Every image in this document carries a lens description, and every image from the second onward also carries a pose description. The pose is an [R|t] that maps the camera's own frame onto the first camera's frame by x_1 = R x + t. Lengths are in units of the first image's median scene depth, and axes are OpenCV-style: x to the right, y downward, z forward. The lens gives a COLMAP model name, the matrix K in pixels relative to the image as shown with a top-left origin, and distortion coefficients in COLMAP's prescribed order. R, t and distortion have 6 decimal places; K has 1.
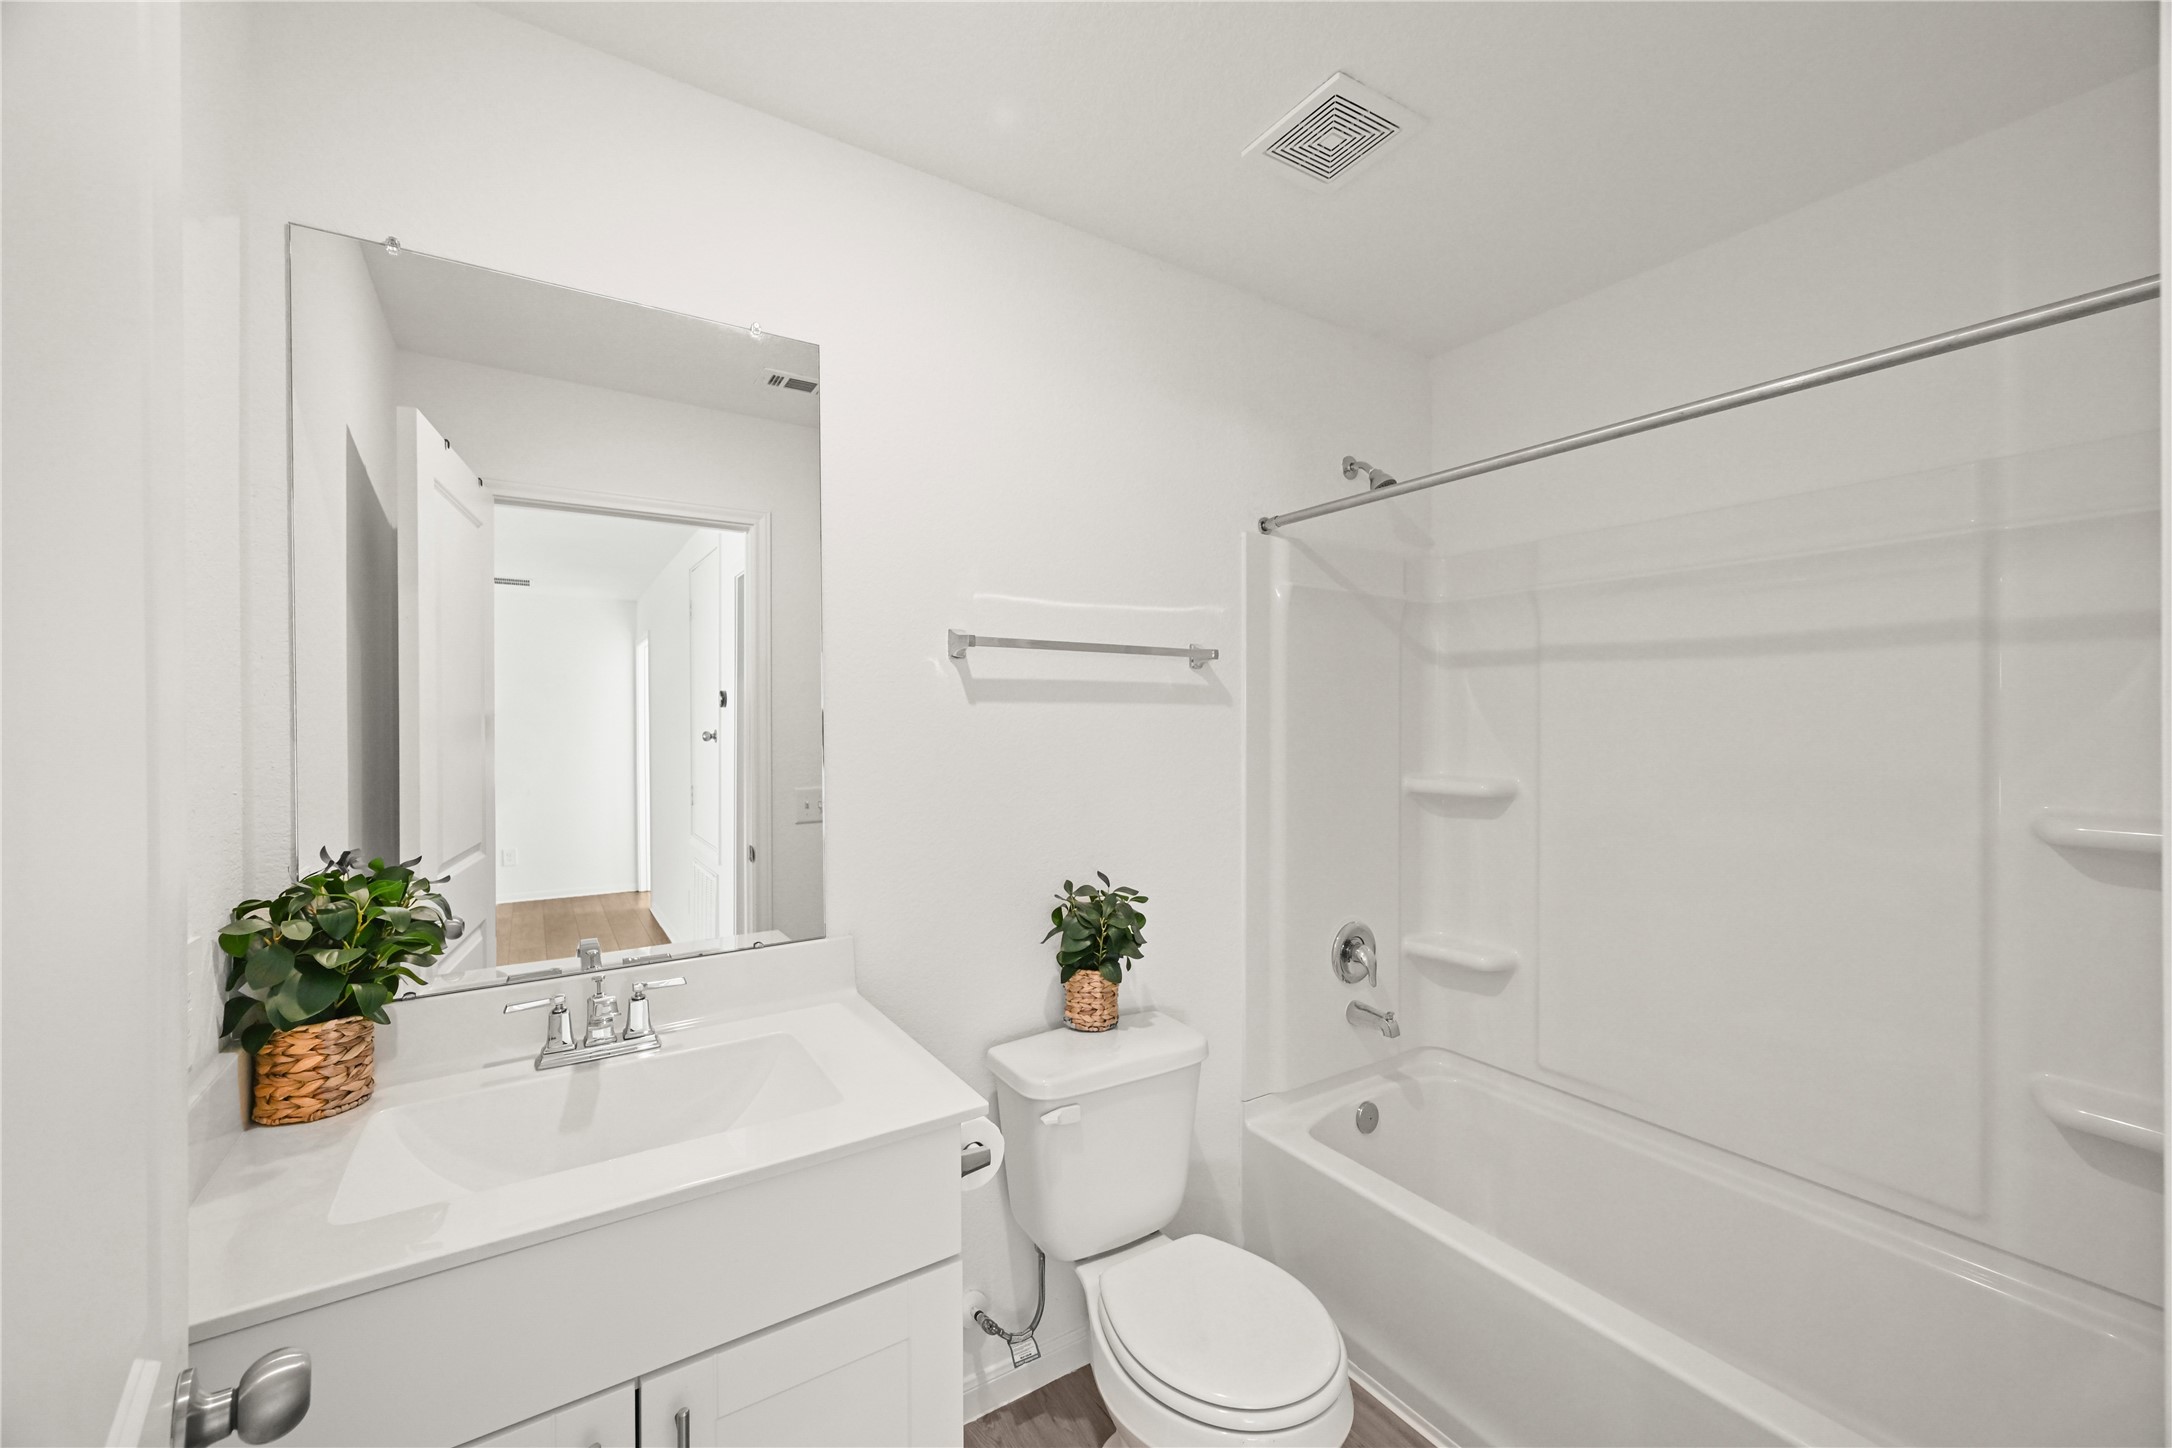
lens RADIAL K [[851.2, 0, 1085.0], [0, 851.2, 728.3], [0, 0, 1]] dist [0.001152, -0.000068]
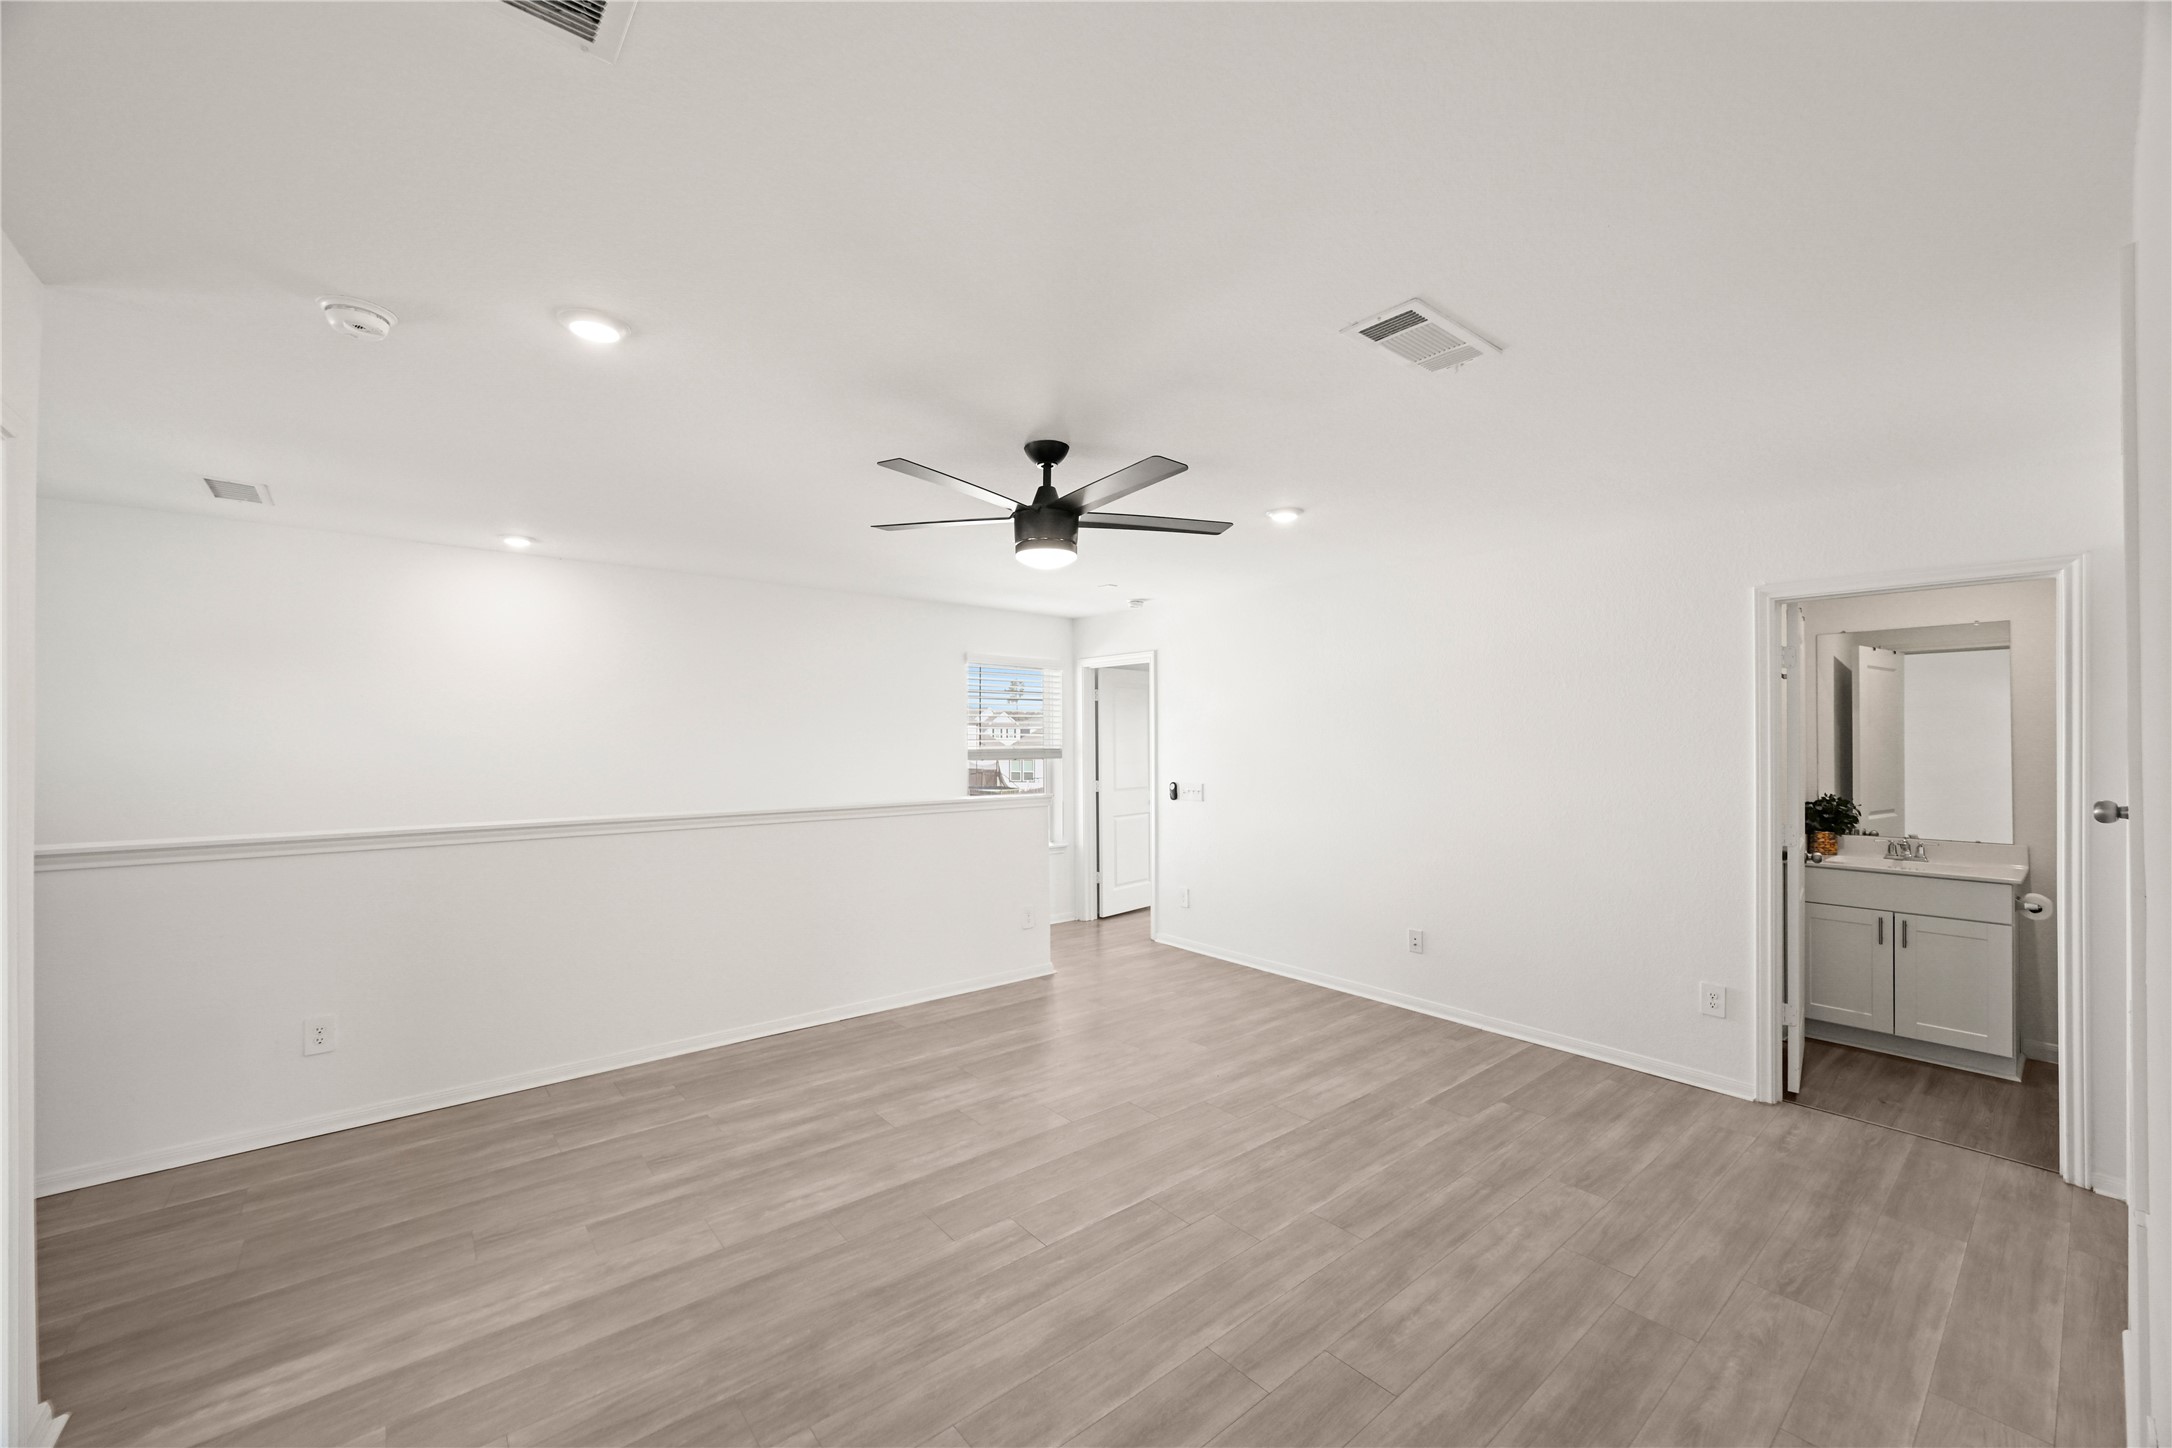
lens RADIAL K [[866.1, 0, 1093.1], [0, 866.1, 719.3], [0, 0, 1]] dist [-0.000691, -0.000166]
pose [[0.126162, -0.019485, -0.991818, 2.814563], [-0.004910, 0.999783, -0.020266, -0.098012], [0.991997, 0.007427, 0.126039, -3.036707]]
